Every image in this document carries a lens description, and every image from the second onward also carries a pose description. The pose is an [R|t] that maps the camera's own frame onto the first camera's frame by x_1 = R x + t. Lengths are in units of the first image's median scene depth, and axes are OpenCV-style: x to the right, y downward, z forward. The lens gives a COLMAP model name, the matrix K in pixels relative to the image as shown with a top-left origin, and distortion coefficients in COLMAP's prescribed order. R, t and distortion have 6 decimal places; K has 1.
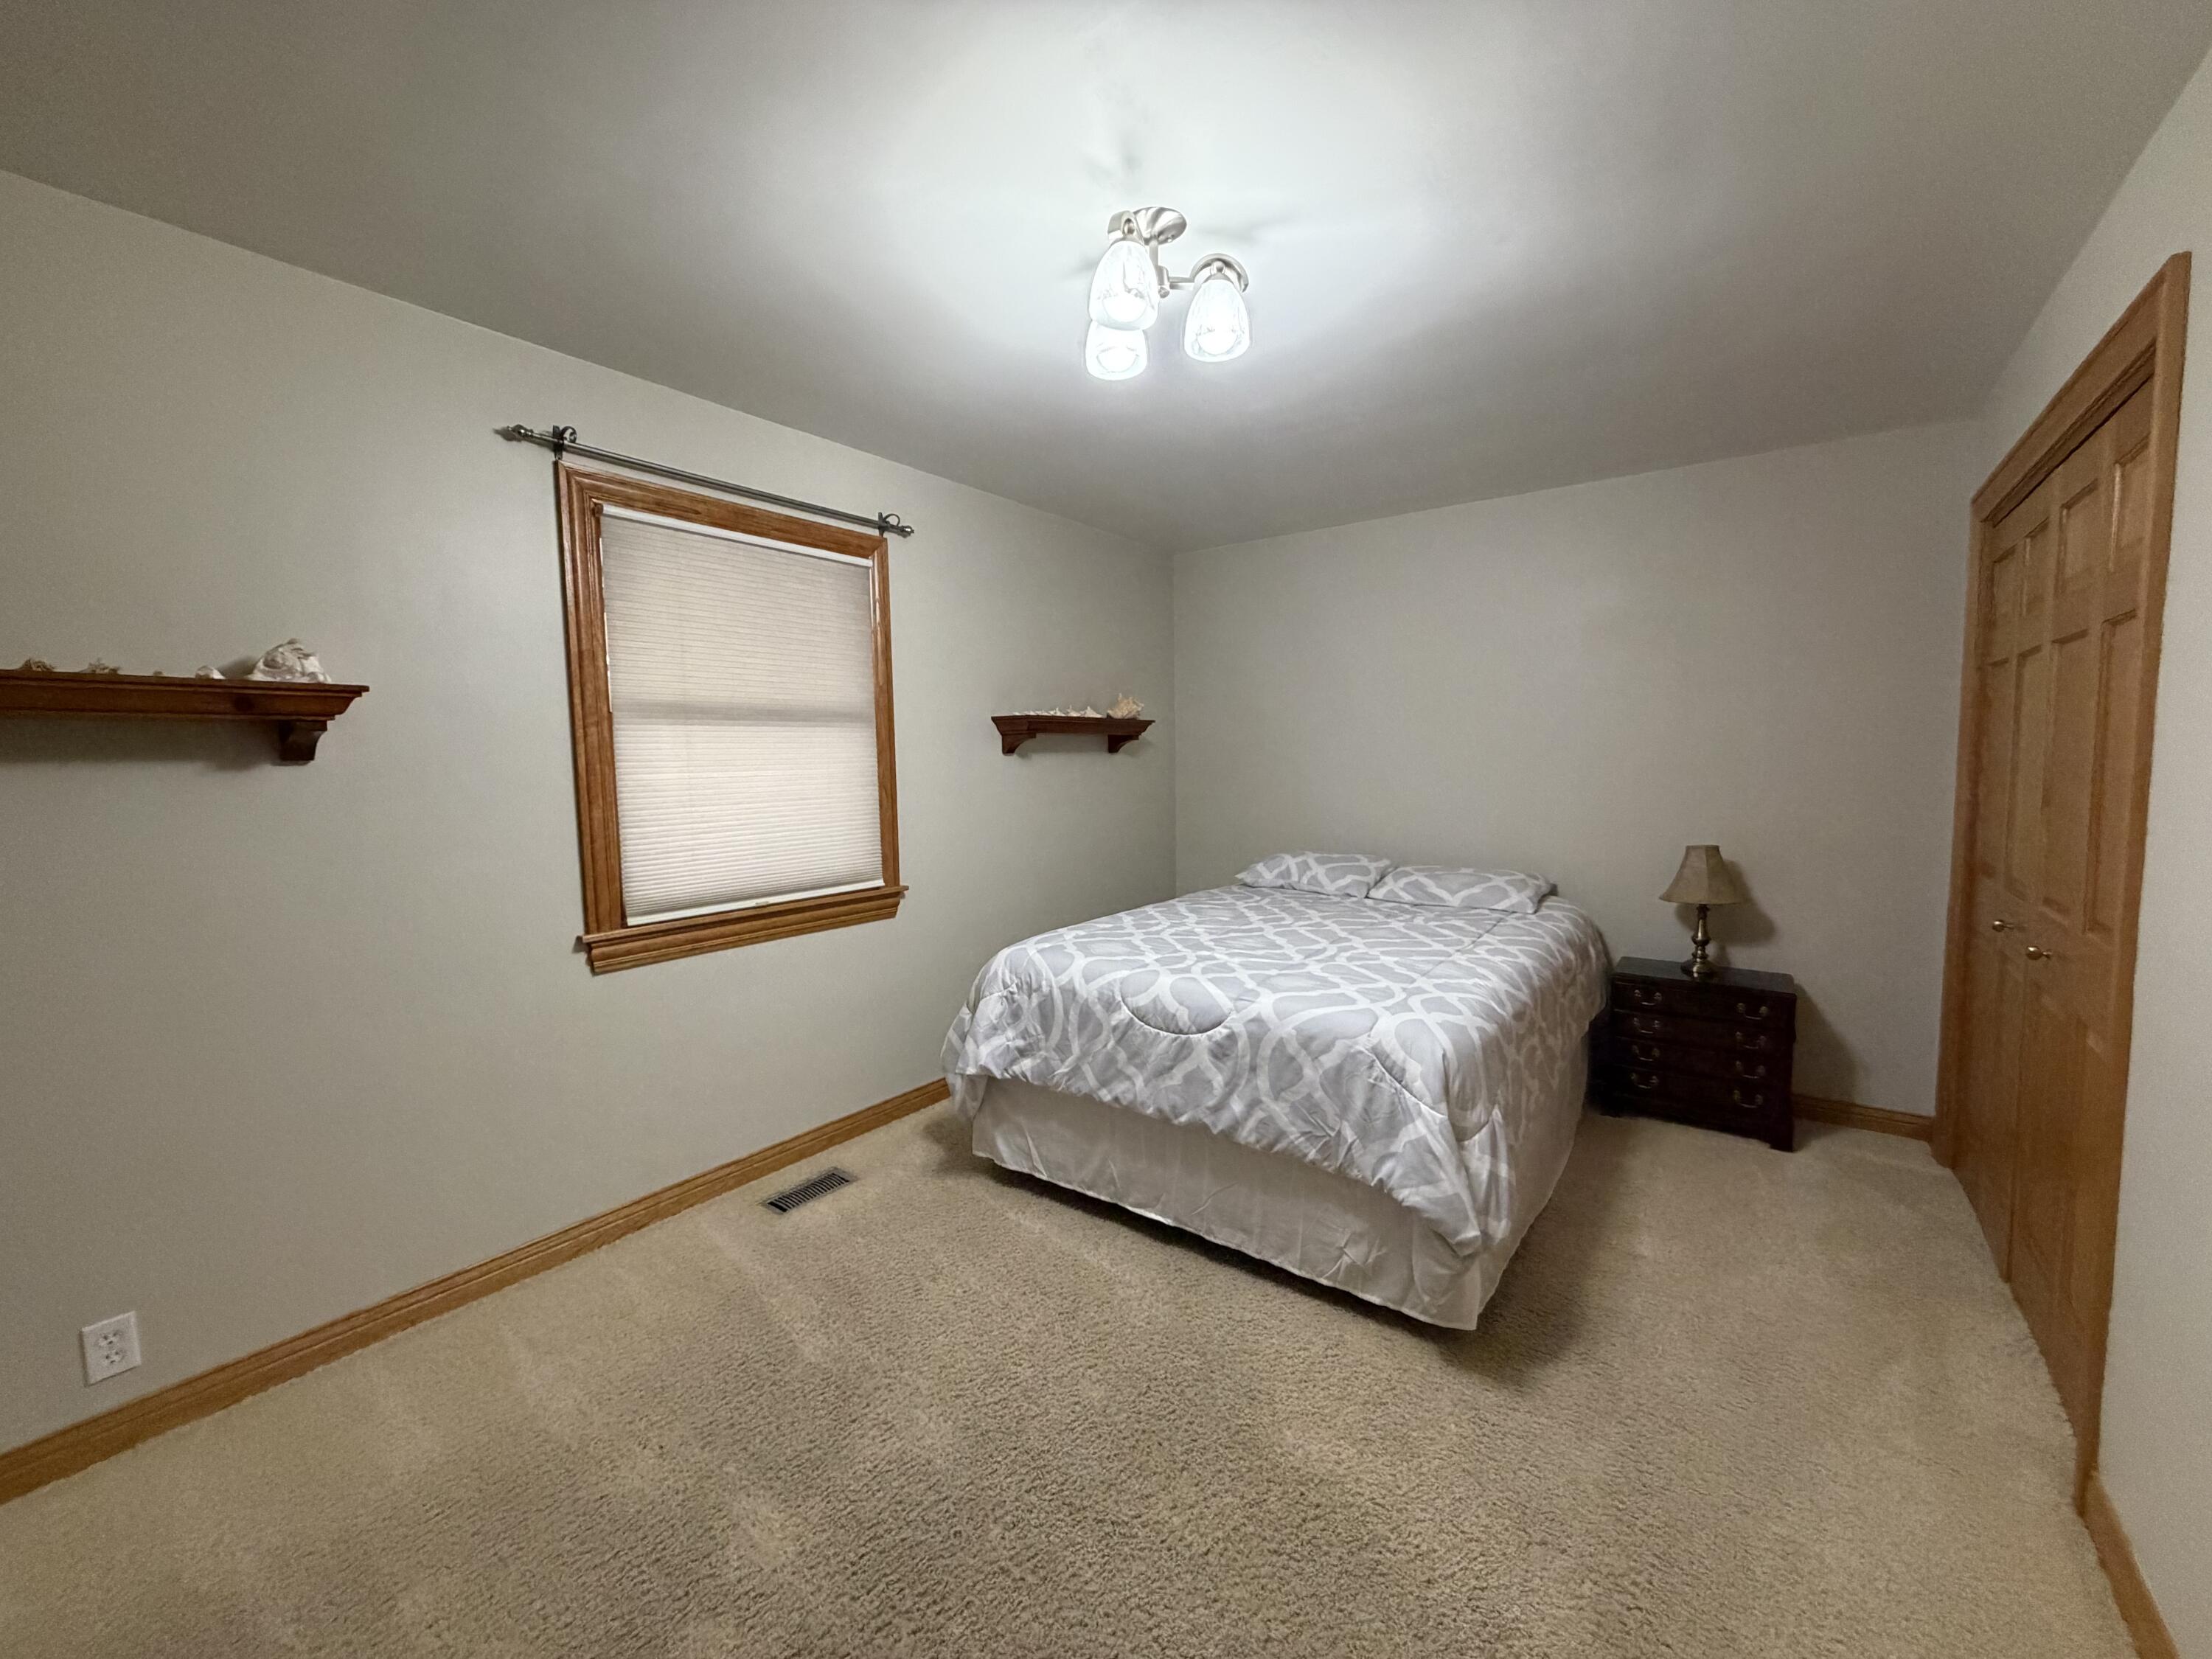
lens RADIAL K [[879.7, 0, 1101.4], [0, 879.7, 825.9], [0, 0, 1]] dist [-0.000291, 0.000267]
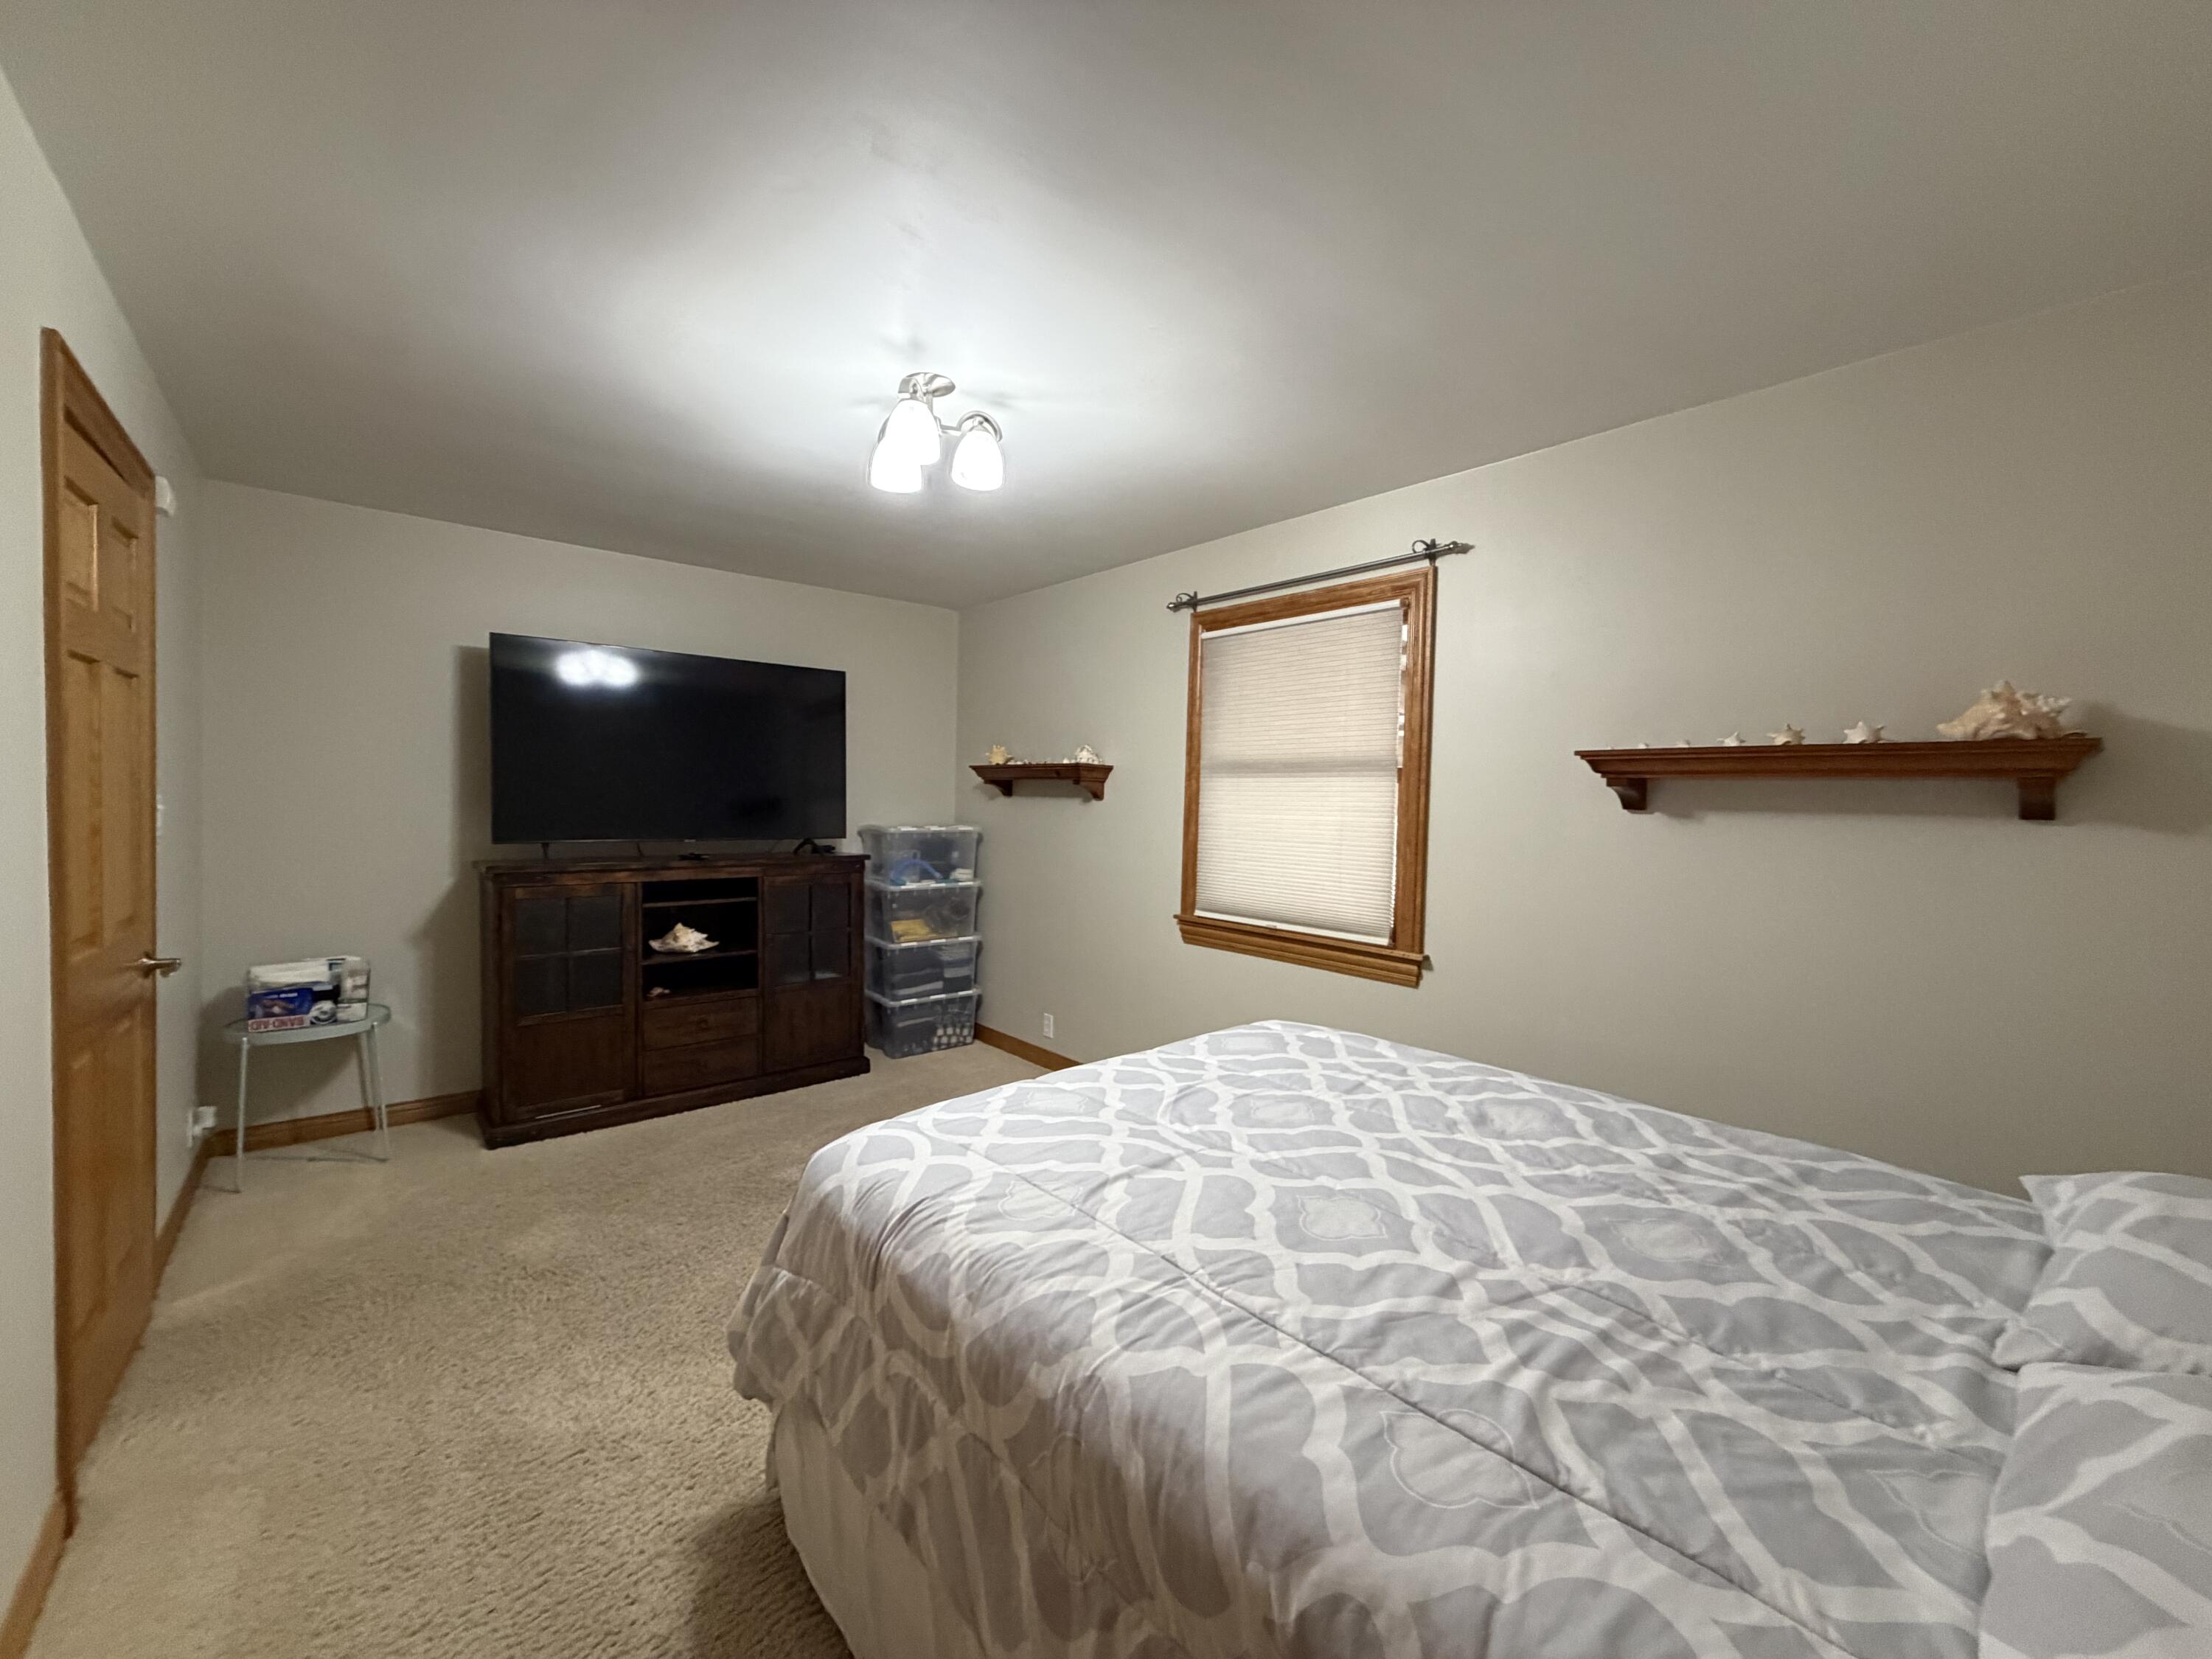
lens RADIAL K [[879.7, 0, 1101.4], [0, 879.7, 825.9], [0, 0, 1]] dist [-0.000291, 0.000267]
pose [[-0.224841, 0.033506, -0.973819, 0.758899], [-0.104103, 0.992862, 0.058197, -0.084685], [0.968818, 0.114462, -0.219748, 0.952809]]
